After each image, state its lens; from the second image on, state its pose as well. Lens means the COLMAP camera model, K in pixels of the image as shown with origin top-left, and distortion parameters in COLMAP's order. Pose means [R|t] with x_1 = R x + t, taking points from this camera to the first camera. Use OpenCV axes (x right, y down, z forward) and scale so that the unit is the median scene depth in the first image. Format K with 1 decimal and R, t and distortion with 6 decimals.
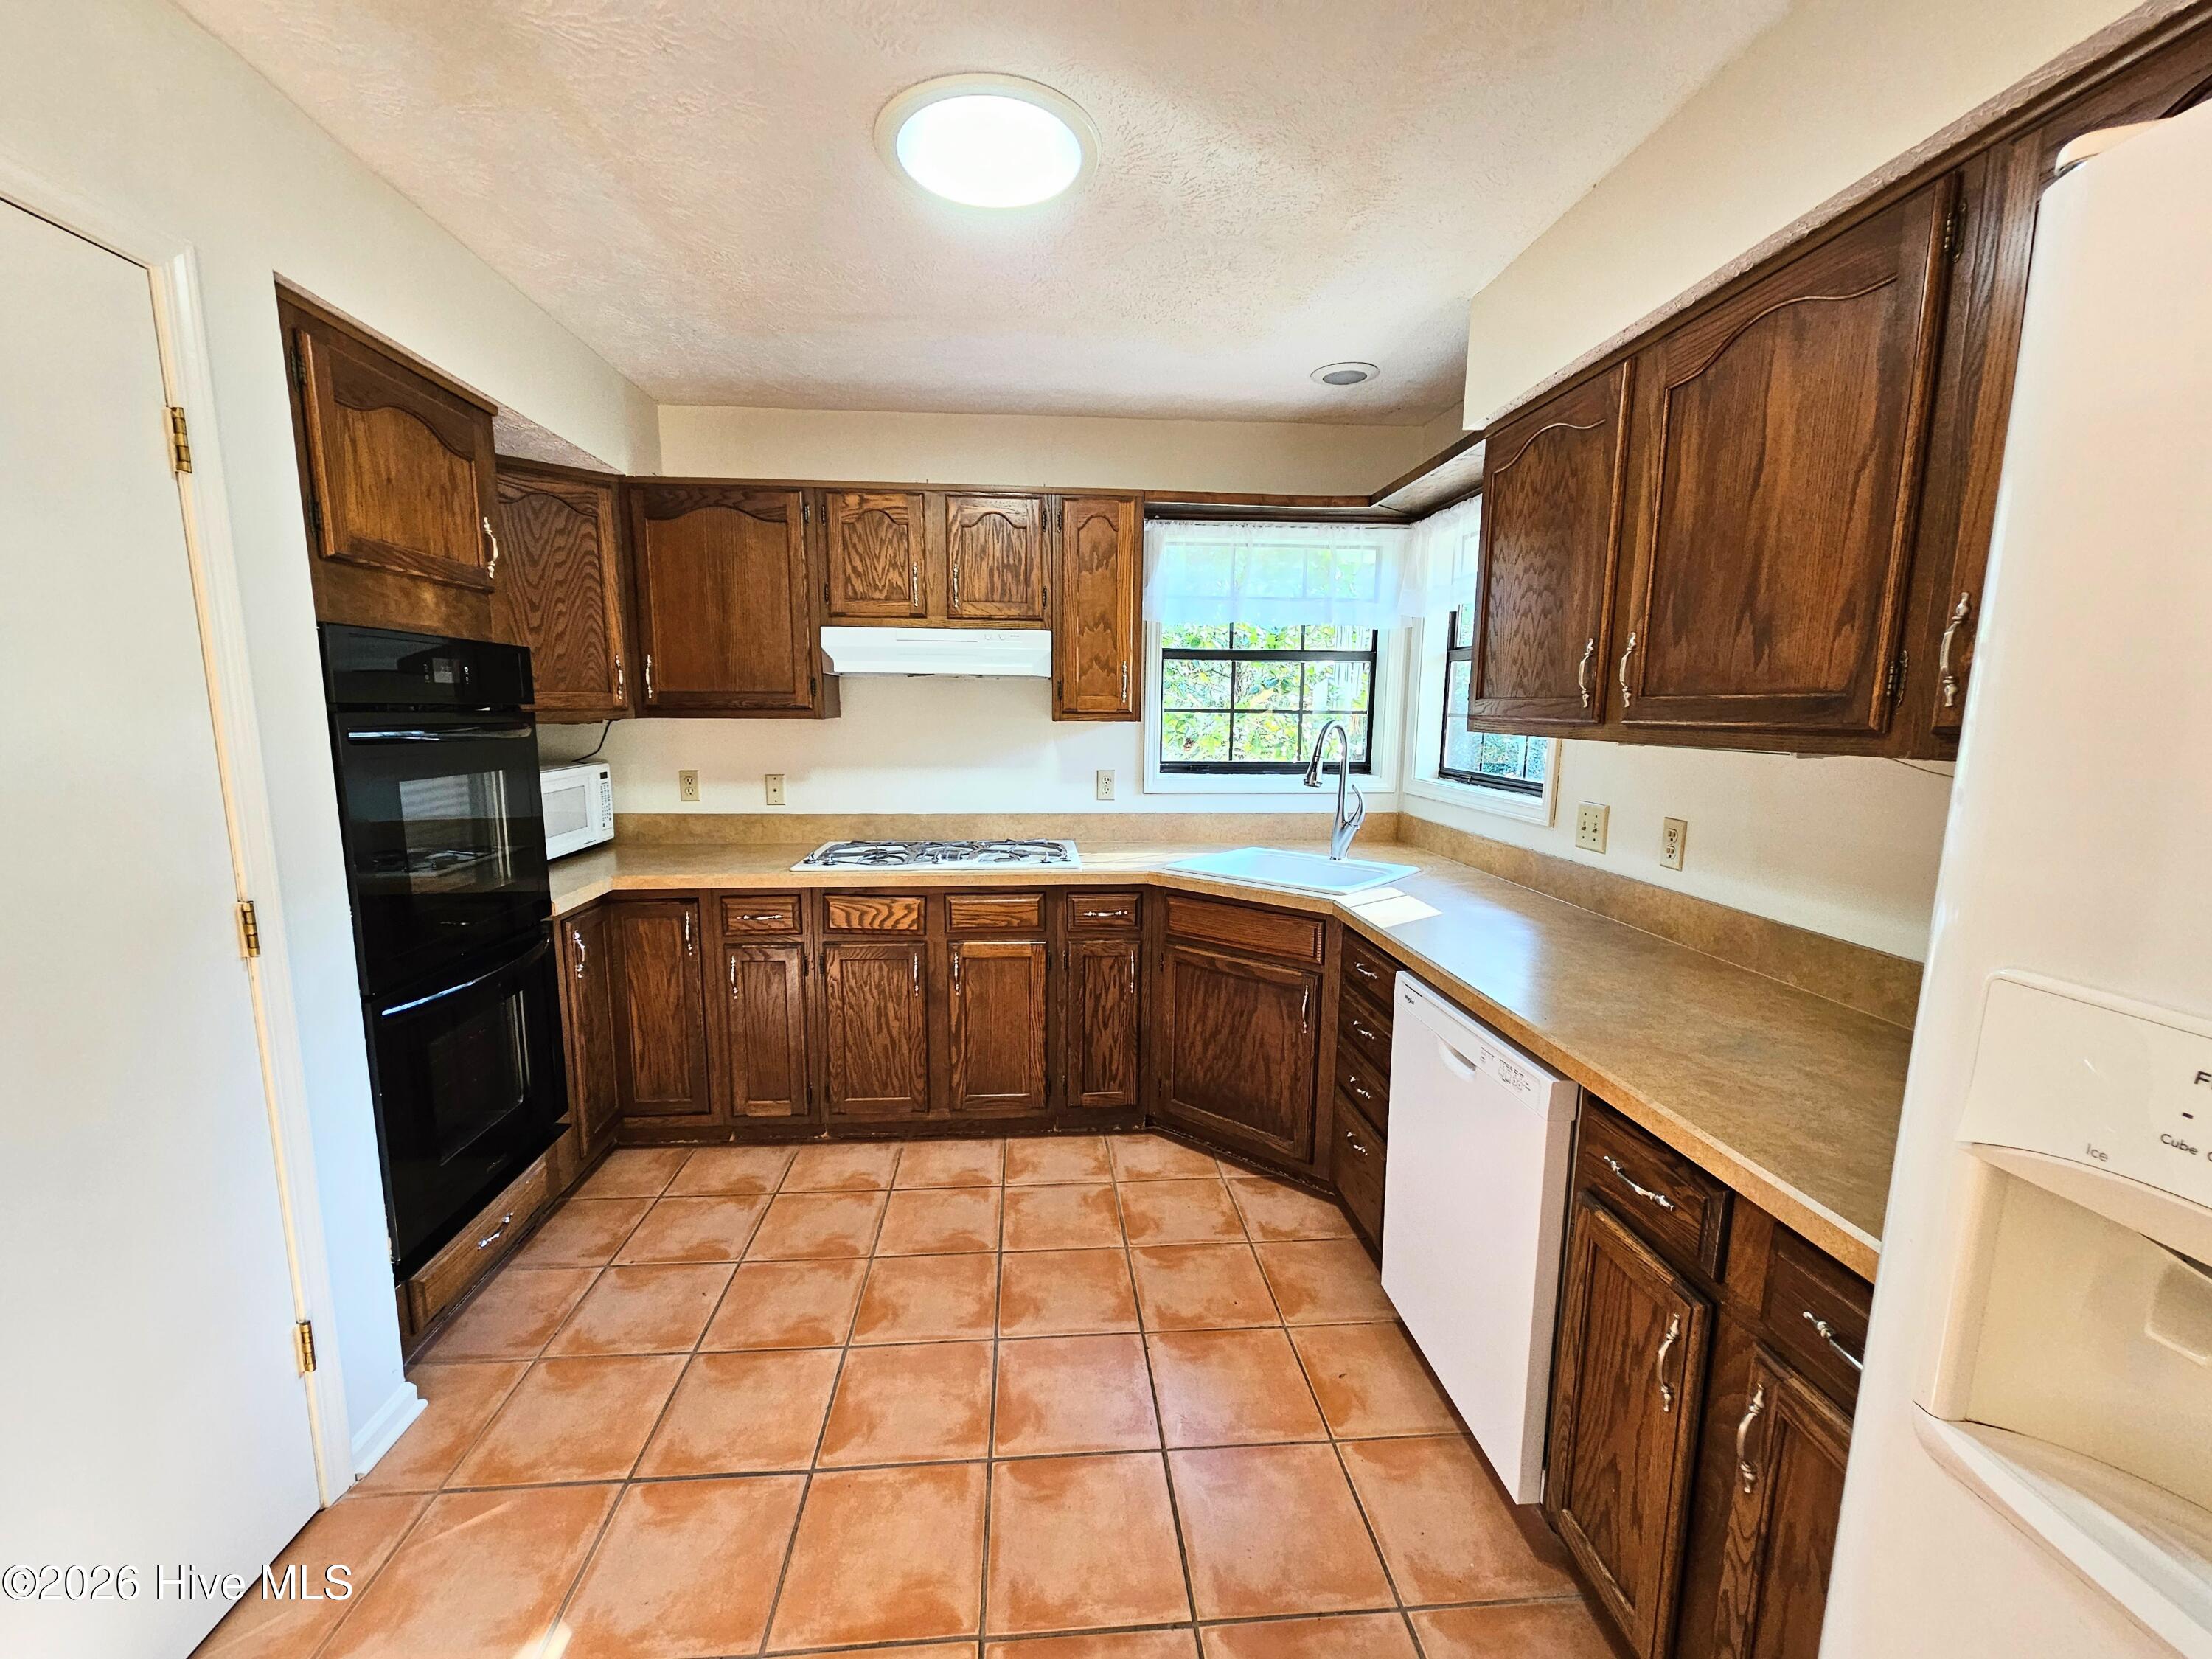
lens RADIAL K [[905.9, 0, 1094.3], [0, 905.9, 843.0], [0, 0, 1]] dist [0.001487, -0.001102]
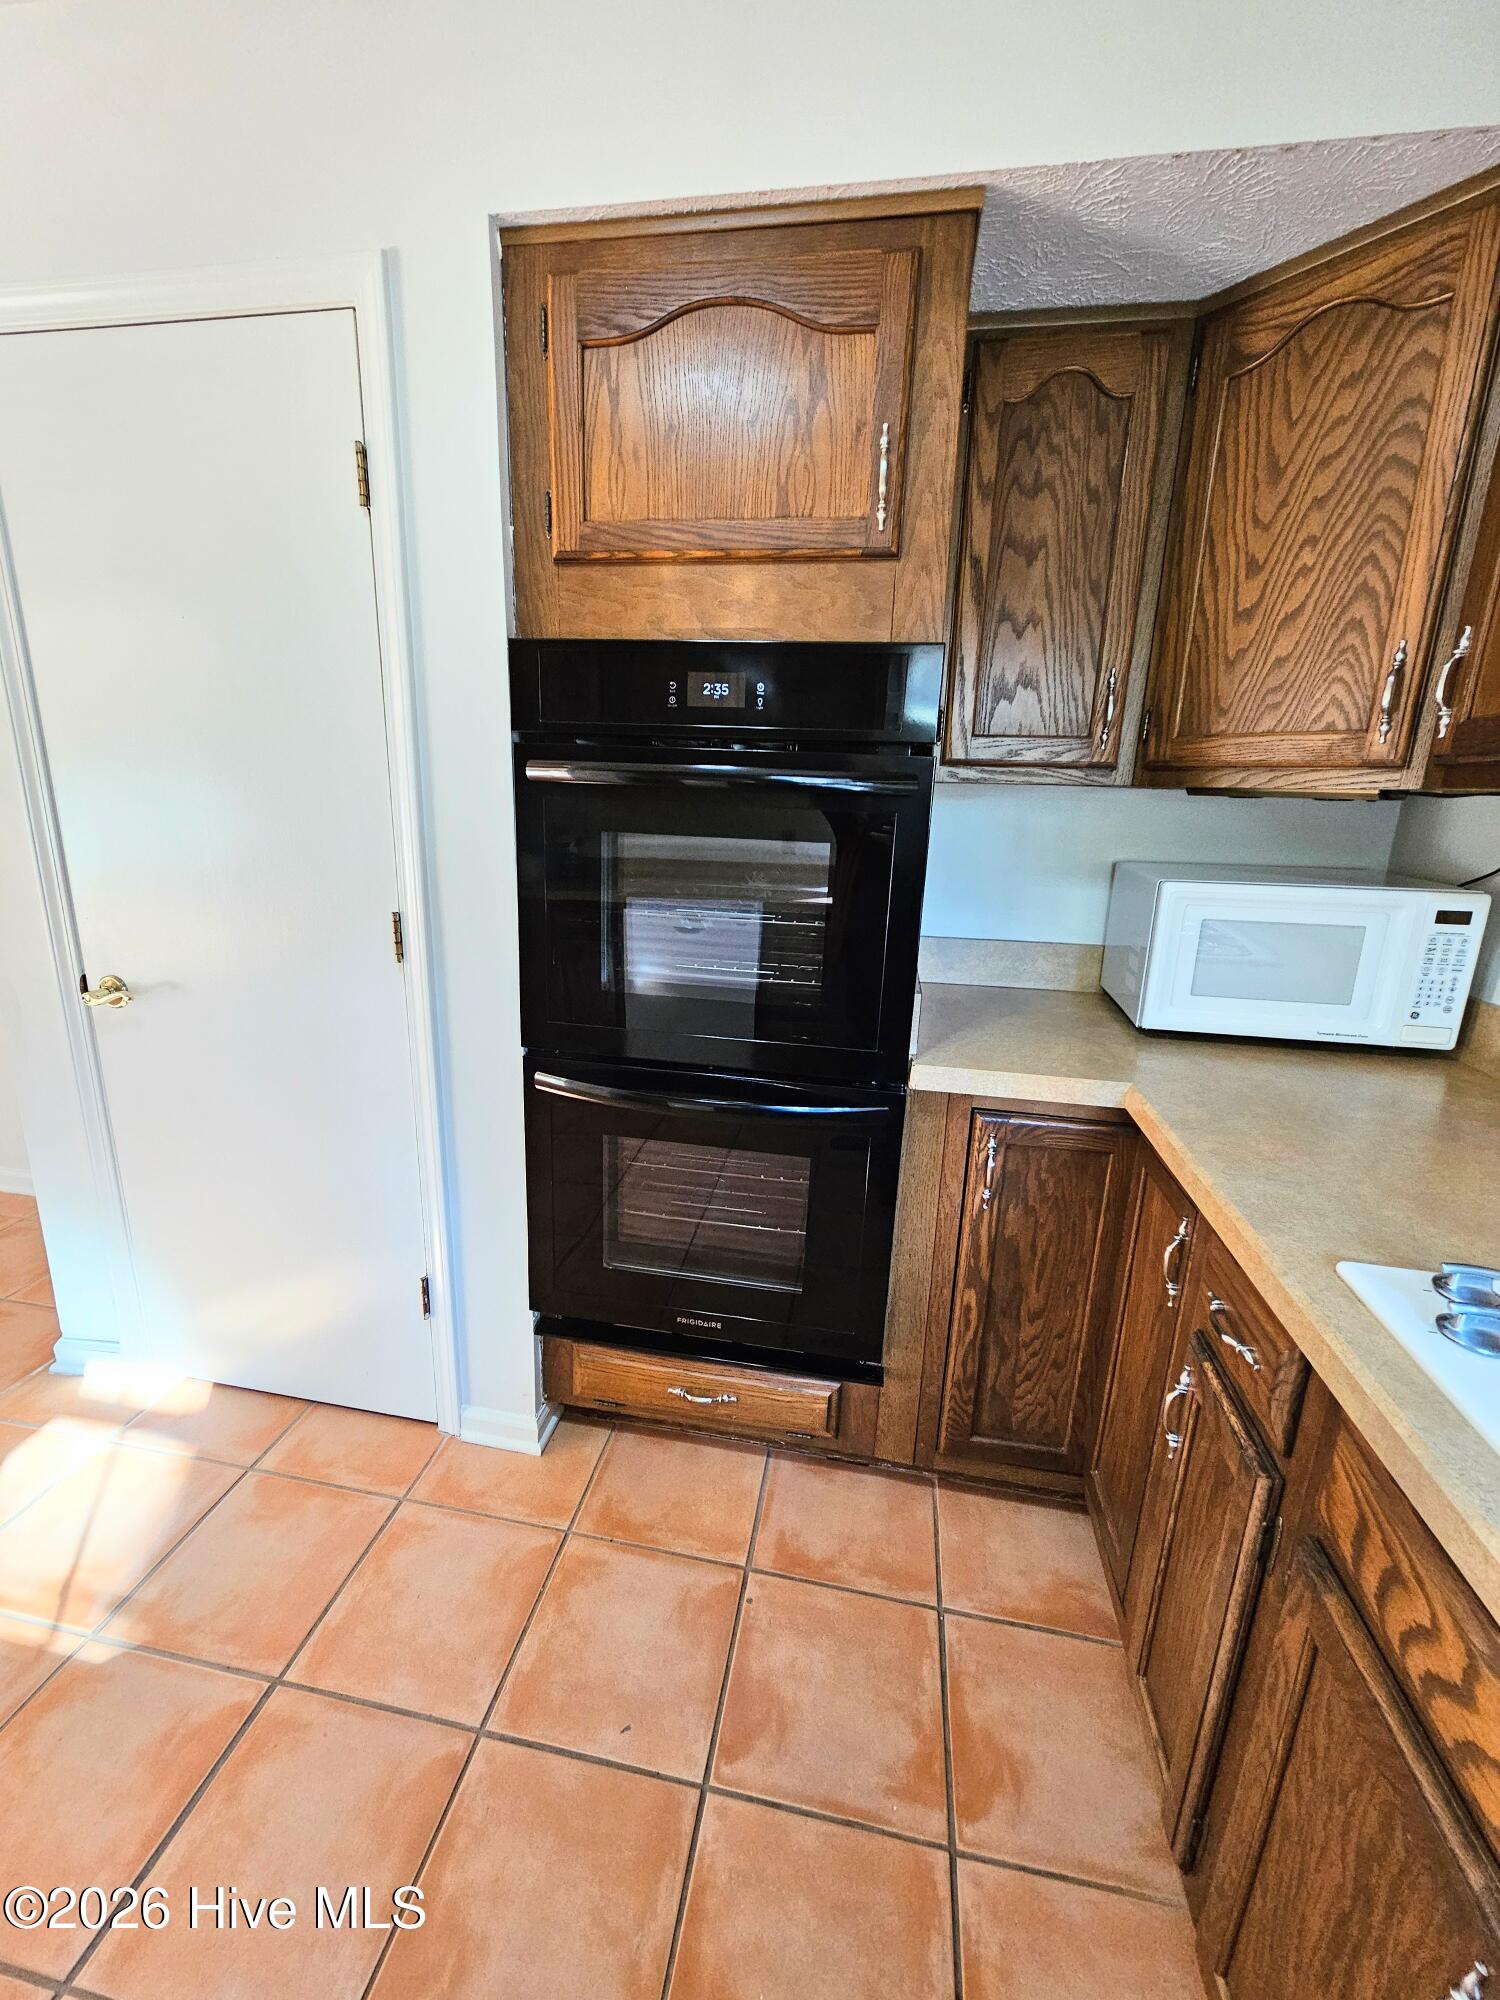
lens RADIAL K [[819.0, 0, 744.4], [0, 819.0, 990.6], [0, 0, 1]] dist [0.001487, -0.001102]
pose [[-0.257597, 0.220382, -0.940785, -0.037689], [-0.179585, 0.945759, 0.270719, -0.102912], [0.949417, 0.238687, -0.204048, 0.864246]]
